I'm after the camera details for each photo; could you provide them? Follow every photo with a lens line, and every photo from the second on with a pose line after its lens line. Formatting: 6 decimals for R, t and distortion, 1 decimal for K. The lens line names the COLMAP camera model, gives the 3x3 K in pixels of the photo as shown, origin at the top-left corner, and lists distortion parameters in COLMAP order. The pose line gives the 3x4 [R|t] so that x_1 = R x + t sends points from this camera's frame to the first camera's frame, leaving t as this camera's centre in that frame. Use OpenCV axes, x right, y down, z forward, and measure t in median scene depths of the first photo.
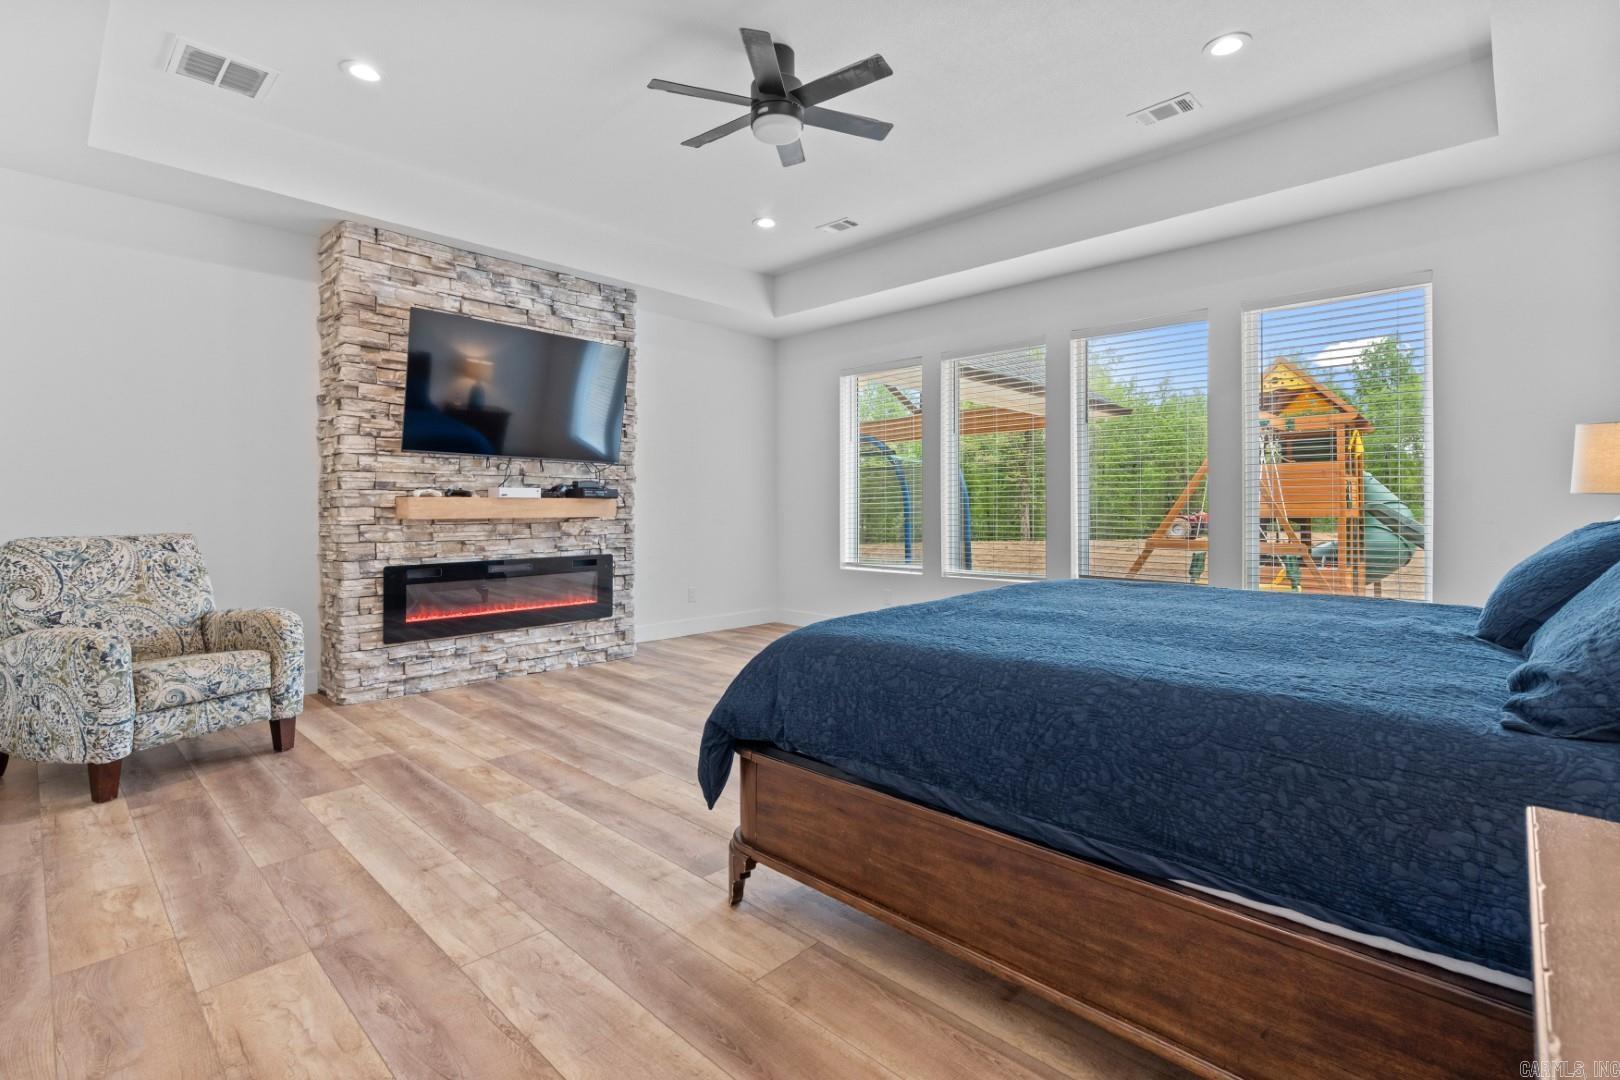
lens RADIAL K [[742.1, 0, 805.6], [0, 742.1, 501.1], [0, 0, 1]] dist [-0.004797, 0.002010]
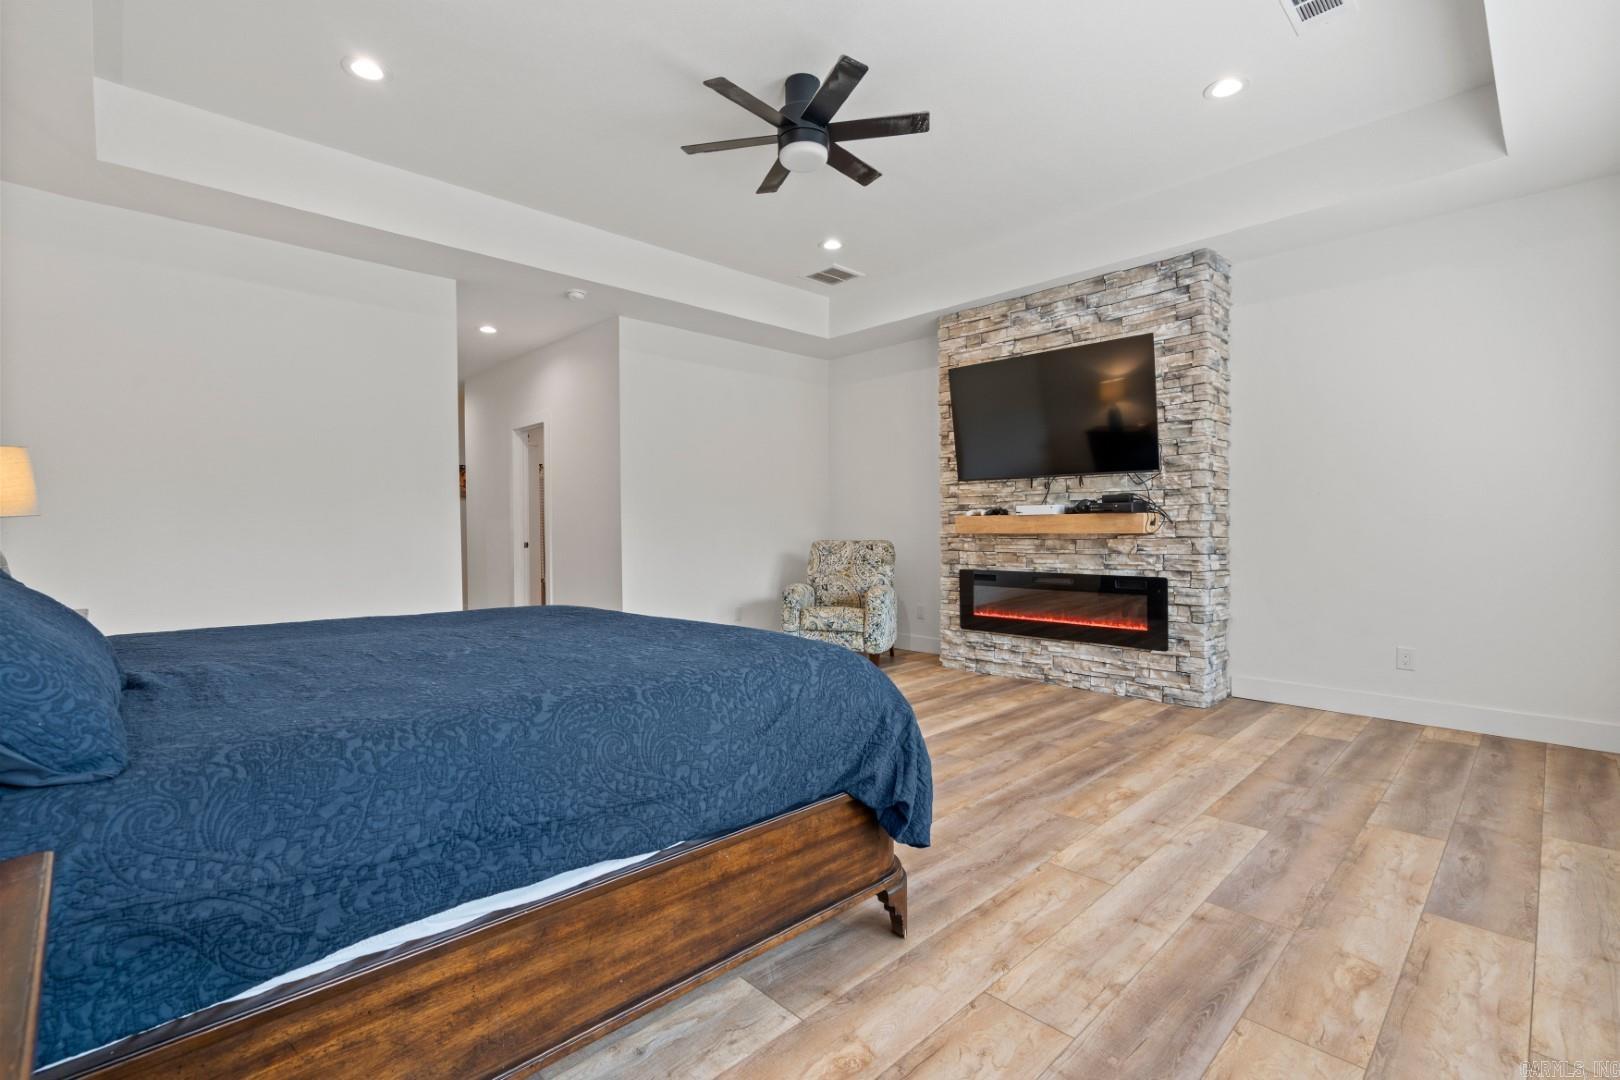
lens RADIAL K [[742.1, 0, 800.0], [0, 742.1, 542.4], [0, 0, 1]] dist [-0.004797, 0.002010]
pose [[-0.053717, 0.015378, -0.998438, 0.679693], [0.008709, 0.999851, 0.014932, 0.016720], [0.998518, -0.007894, -0.053842, 0.704574]]
